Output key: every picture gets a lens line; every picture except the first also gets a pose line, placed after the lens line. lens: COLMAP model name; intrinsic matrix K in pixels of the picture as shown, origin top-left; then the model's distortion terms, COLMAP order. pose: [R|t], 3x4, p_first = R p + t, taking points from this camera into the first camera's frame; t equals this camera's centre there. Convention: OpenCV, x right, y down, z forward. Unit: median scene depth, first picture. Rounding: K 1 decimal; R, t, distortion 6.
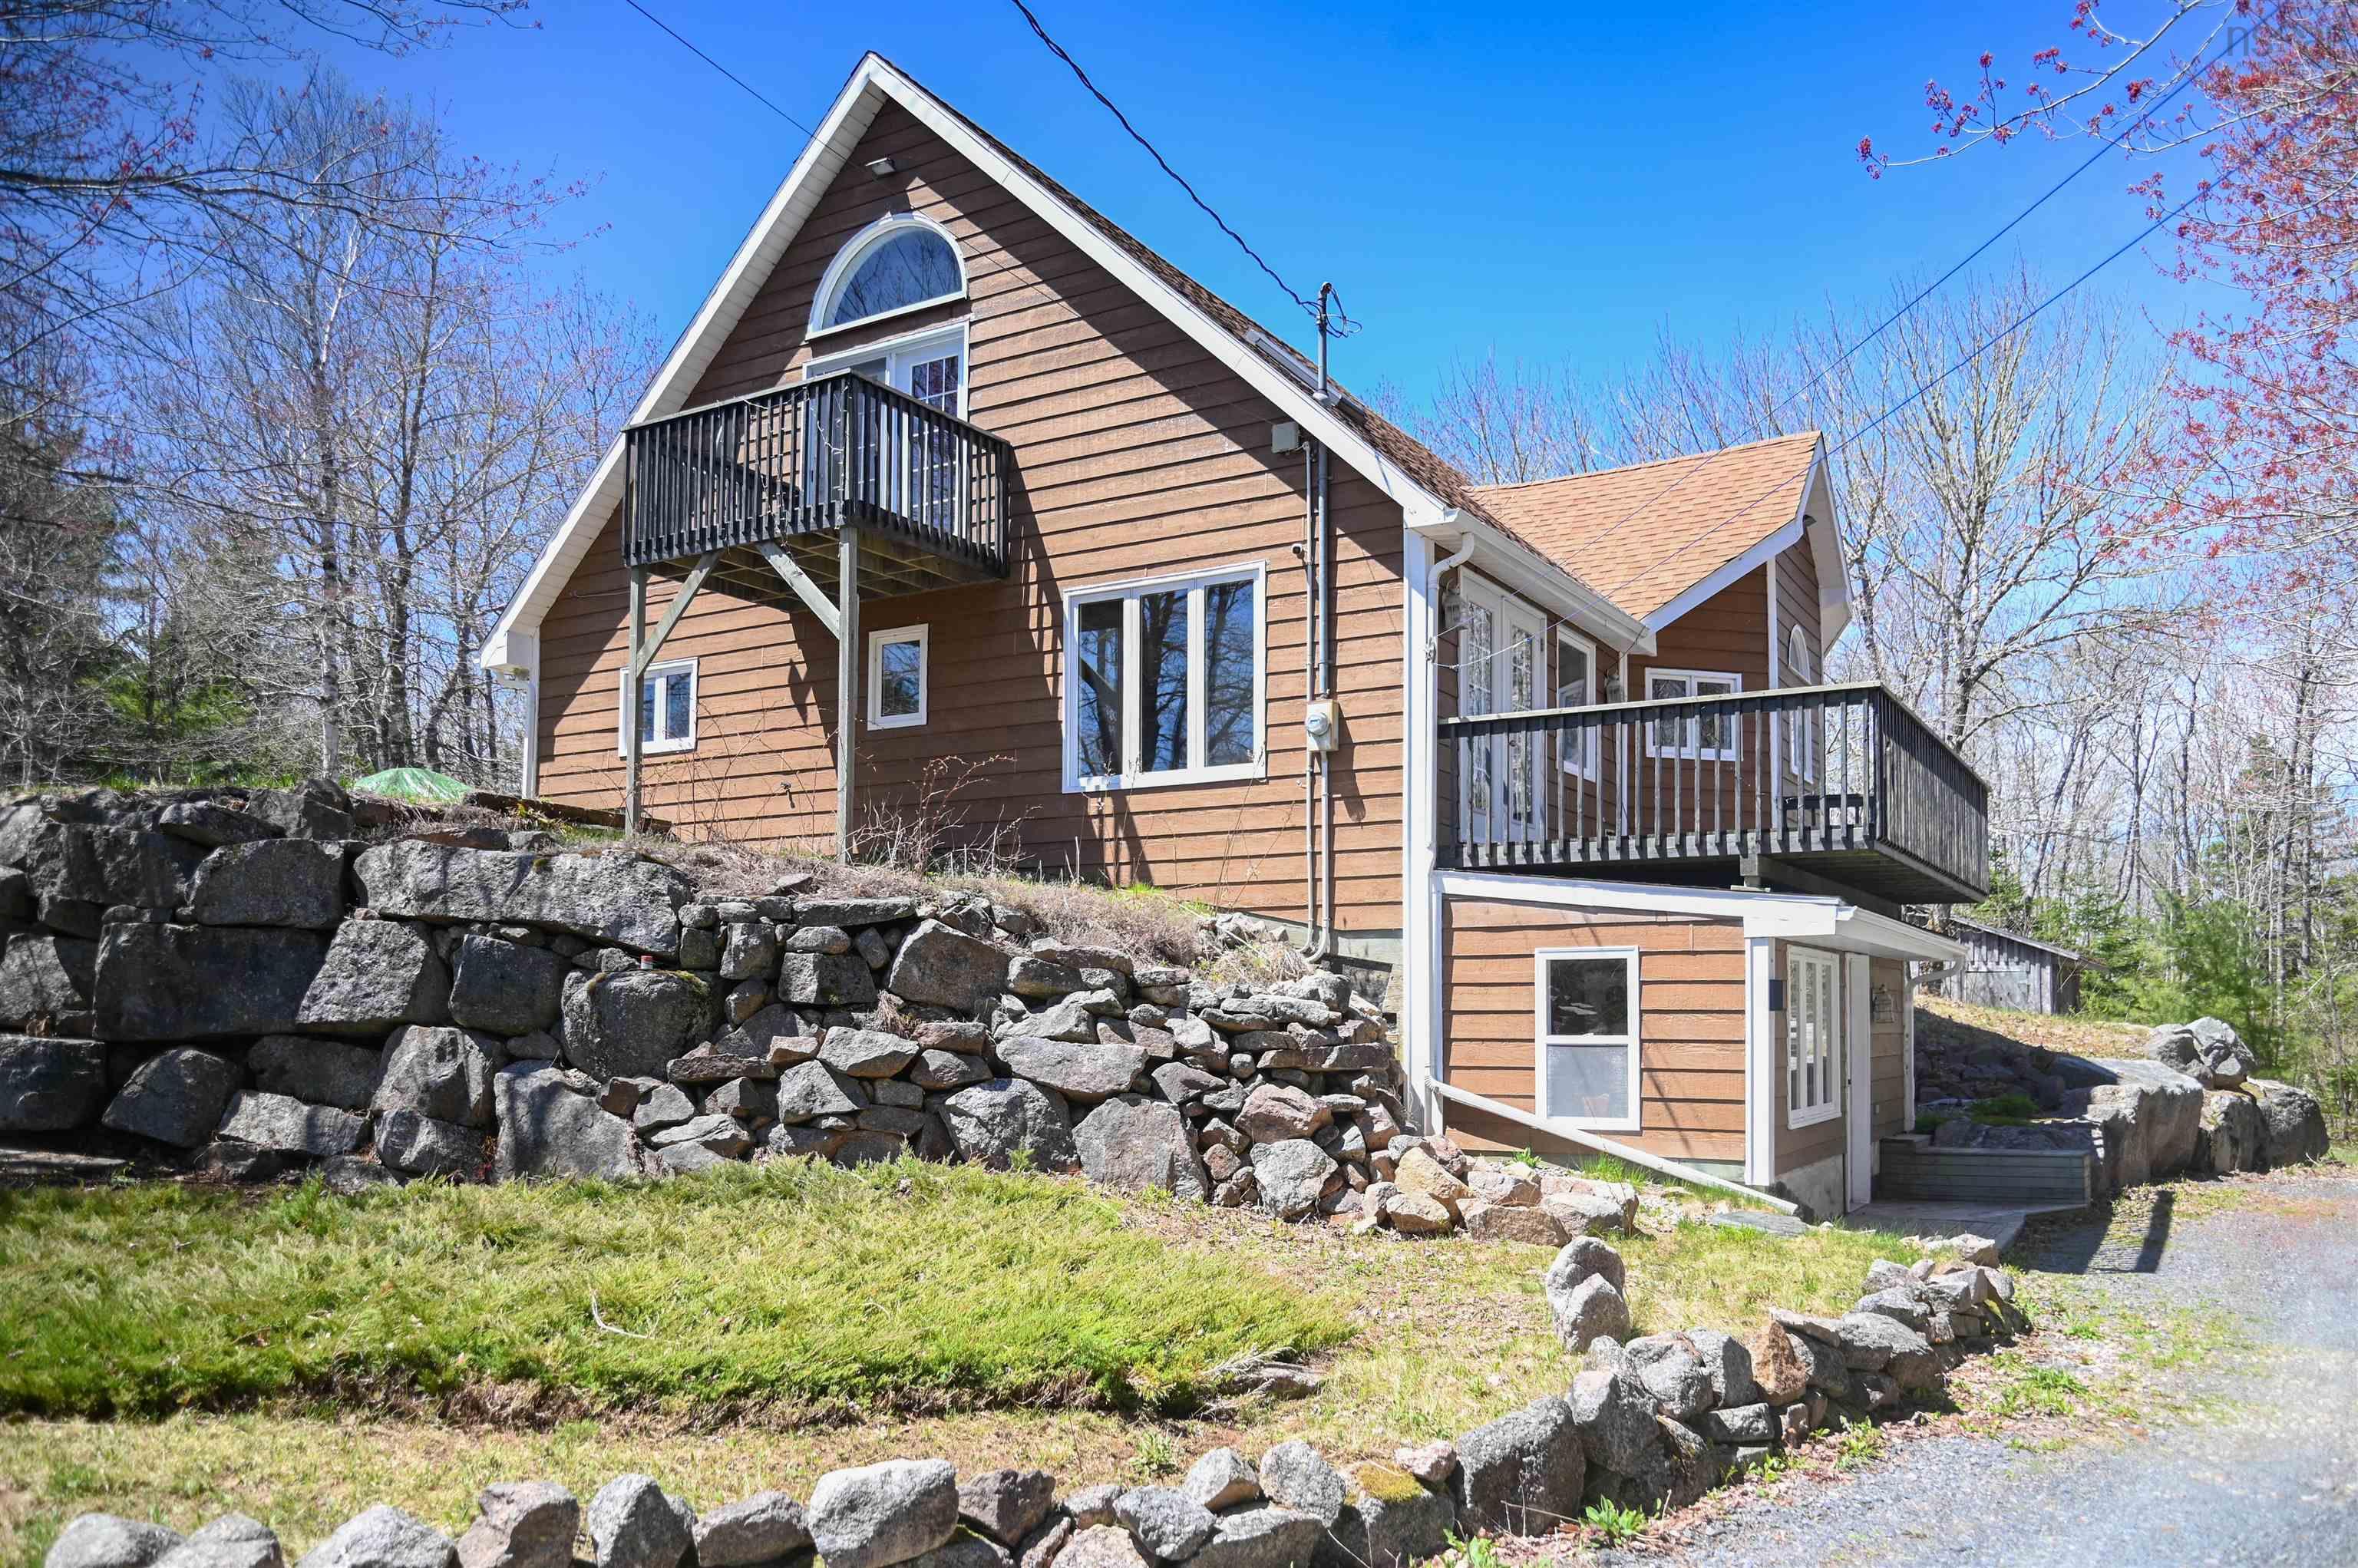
lens RADIAL K [[1729.8, 0, 1229.4], [0, 1729.8, 906.7], [0, 0, 1]] dist [-0.047812, 0.016051]
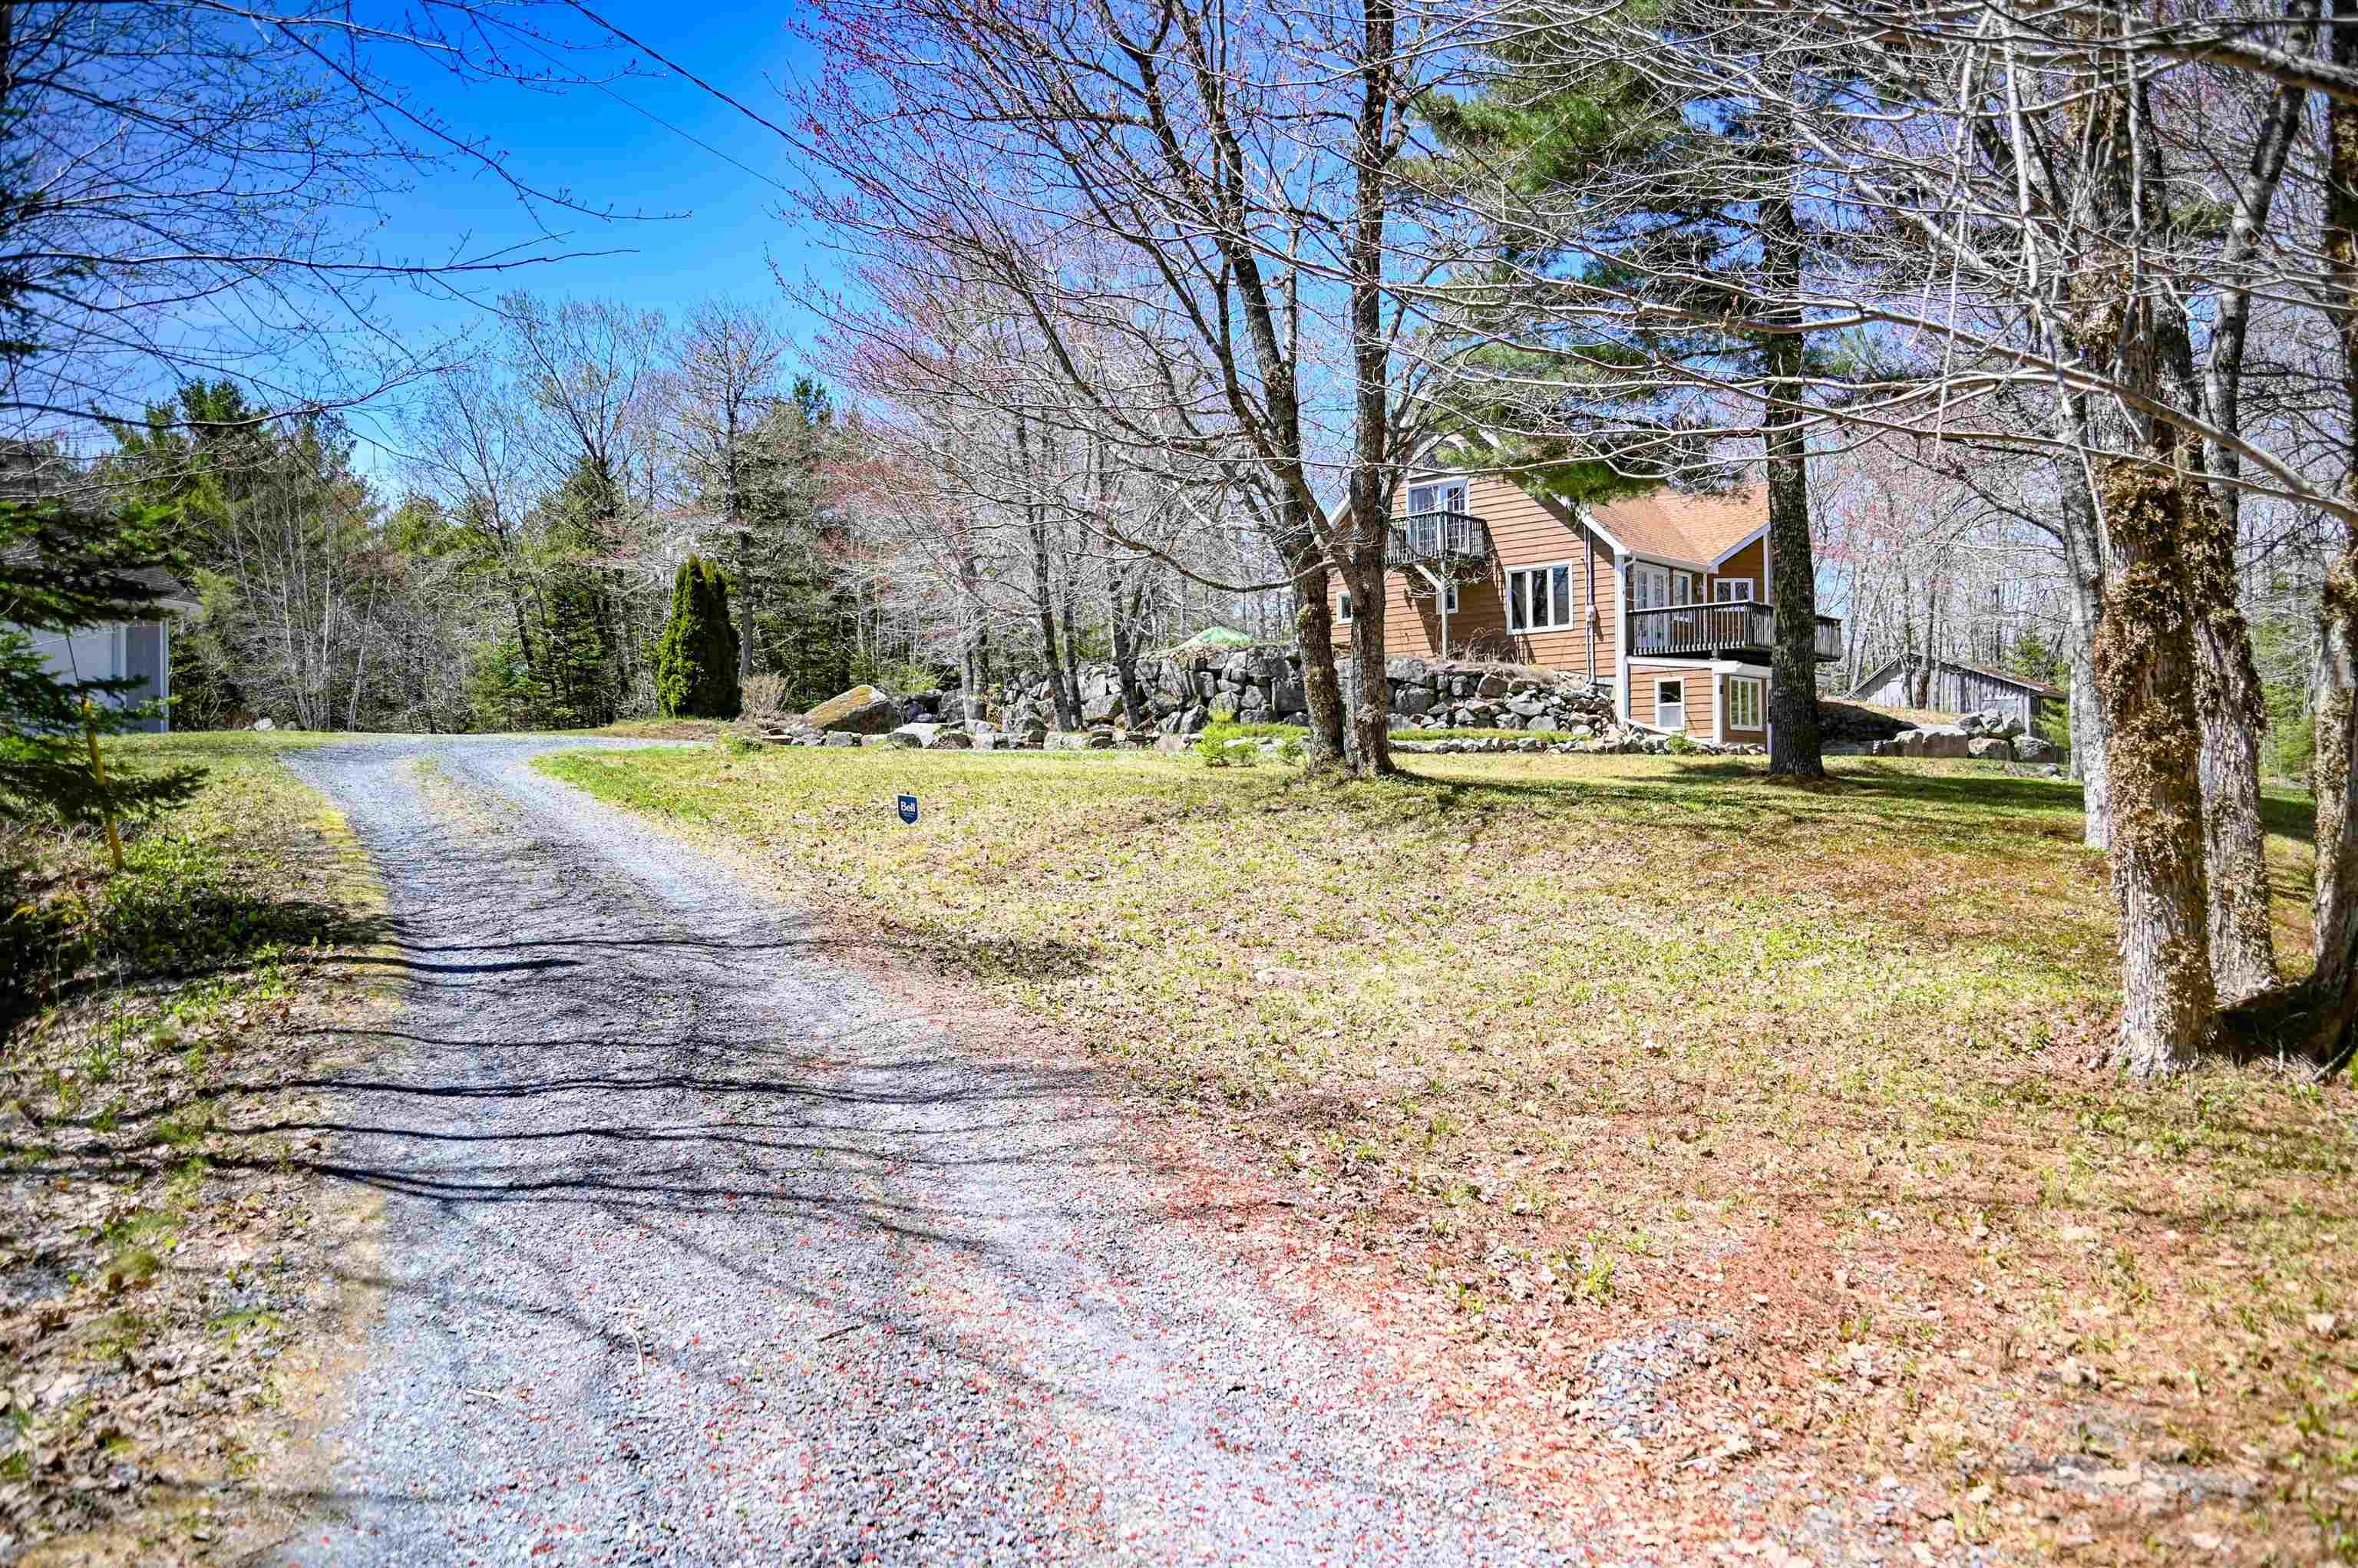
lens RADIAL K [[1729.8, 0, 1186.8], [0, 1729.8, 794.0], [0, 0, 1]] dist [-0.047812, 0.016051]
pose [[0.980158, -0.018594, -0.197343, -0.058302], [0.029719, 0.998122, 0.053561, 0.039614], [0.195976, -0.058363, 0.978870, -2.385674]]
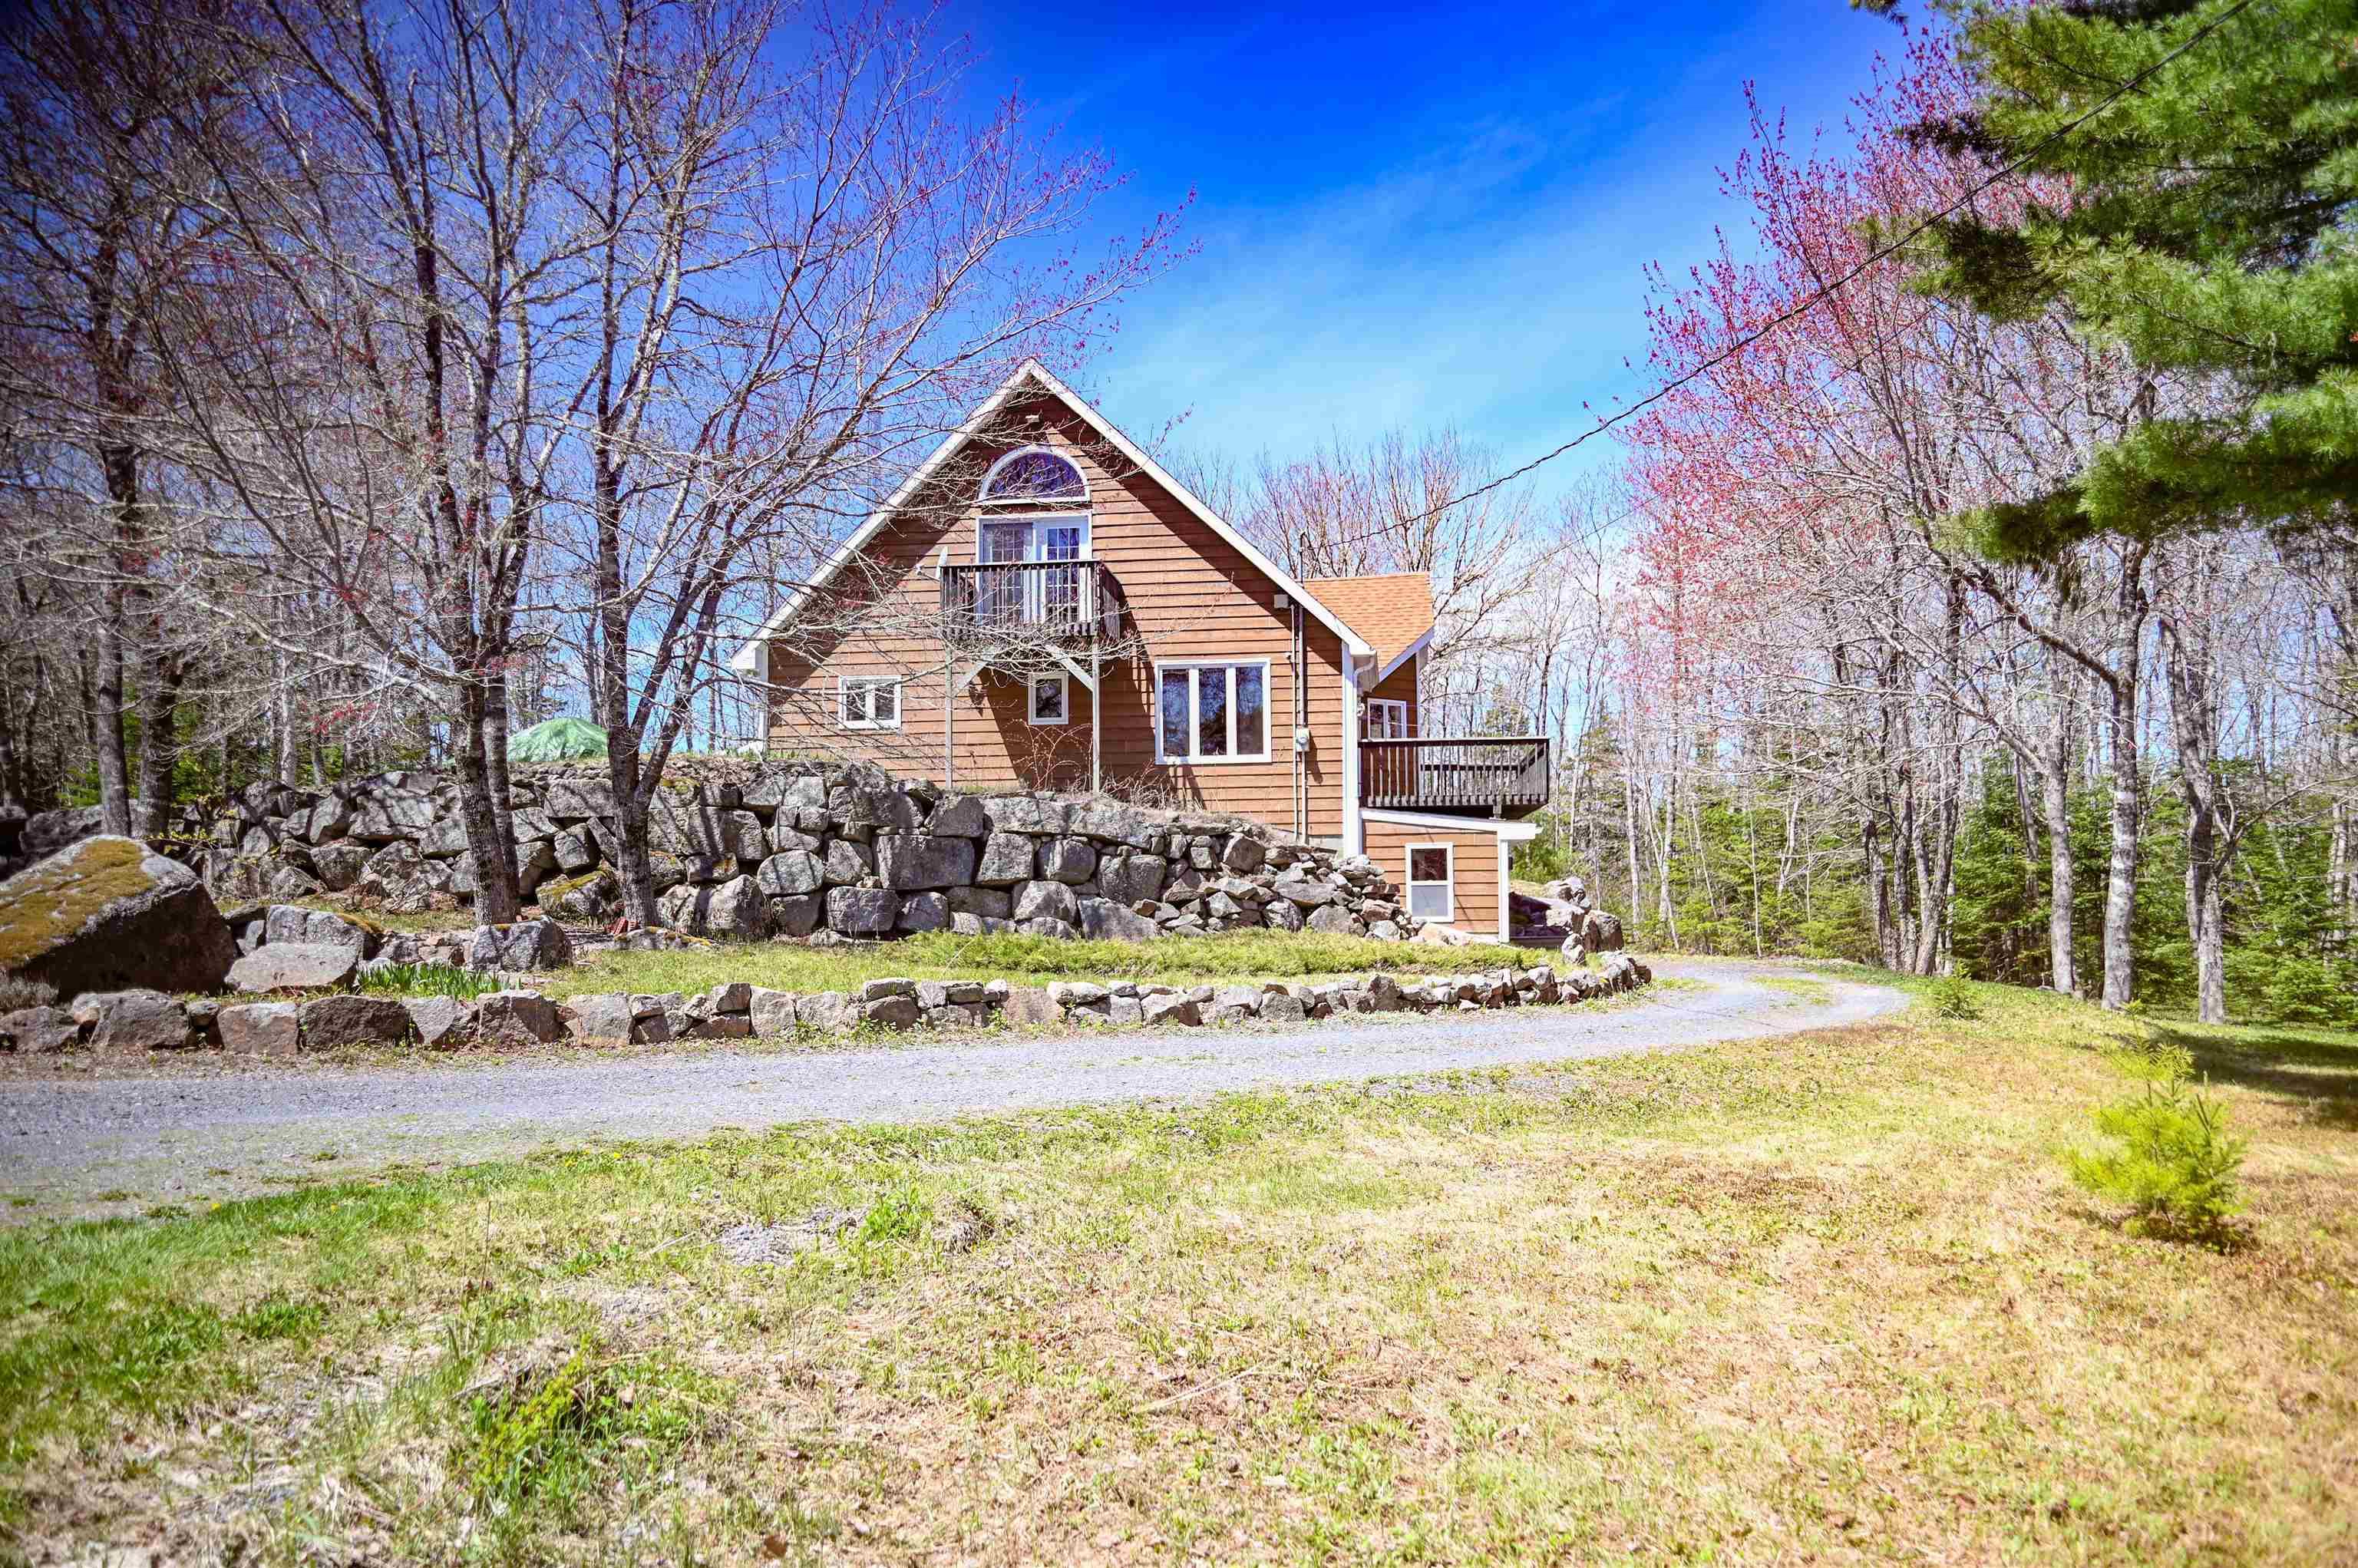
lens RADIAL K [[1729.8, 0, 1167.9], [0, 1729.8, 776.6], [0, 0, 1]] dist [-0.047812, 0.016051]
pose [[0.916759, 0.013386, 0.399216, -0.967150], [-0.011910, 0.999910, -0.006177, -0.043768], [-0.399263, 0.000908, 0.916836, -0.915408]]
